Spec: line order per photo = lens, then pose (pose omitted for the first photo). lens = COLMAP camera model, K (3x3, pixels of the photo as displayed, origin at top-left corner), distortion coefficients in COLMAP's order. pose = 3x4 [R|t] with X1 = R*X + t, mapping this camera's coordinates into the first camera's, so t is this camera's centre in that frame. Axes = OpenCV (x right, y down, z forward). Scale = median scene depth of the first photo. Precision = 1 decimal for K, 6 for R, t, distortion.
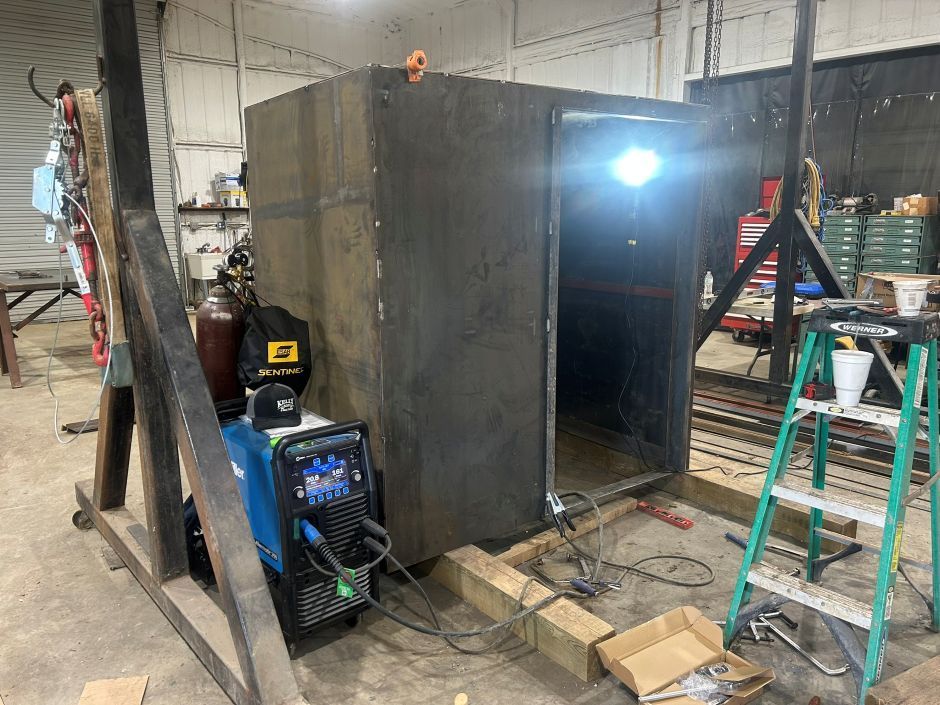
lens RADIAL K [[708.0, 0, 461.0], [0, 708.0, 354.2], [0, 0, 1]] dist [0.014236, -0.008695]
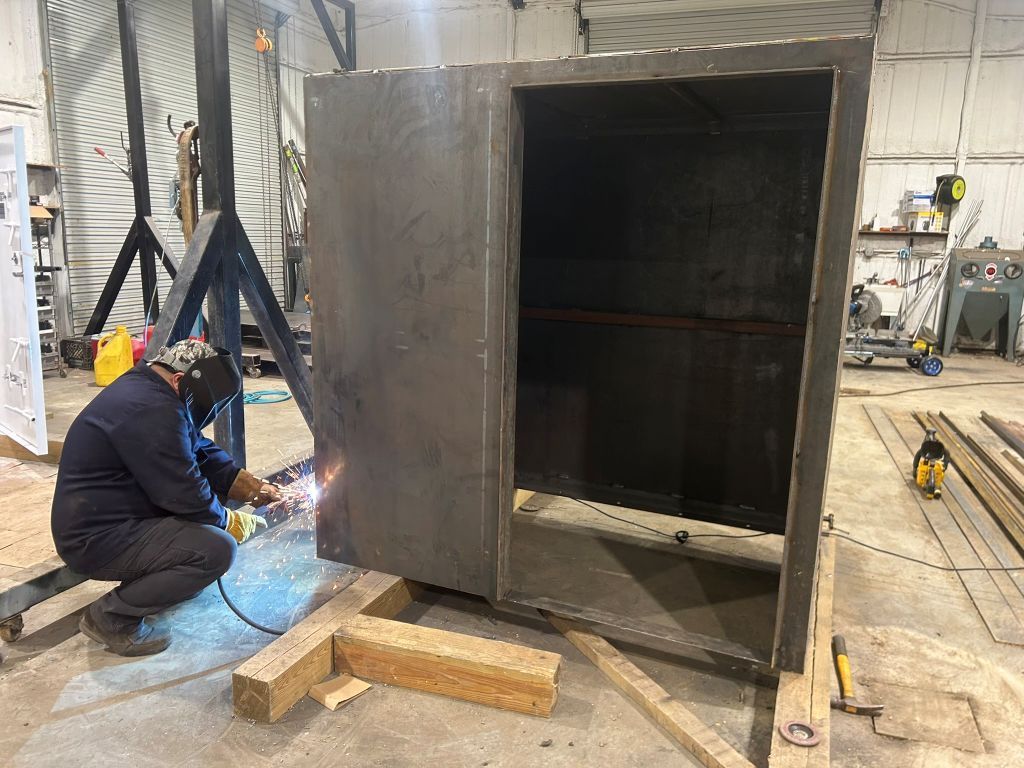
lens RADIAL K [[771.2, 0, 502.4], [0, 771.2, 384.8], [0, 0, 1]] dist [0.014236, -0.008695]
pose [[0.508032, 0.188983, -0.840350, 0.226678], [-0.200196, 0.974823, 0.098196, -0.026350], [0.837750, 0.118348, 0.533075, 0.141426]]
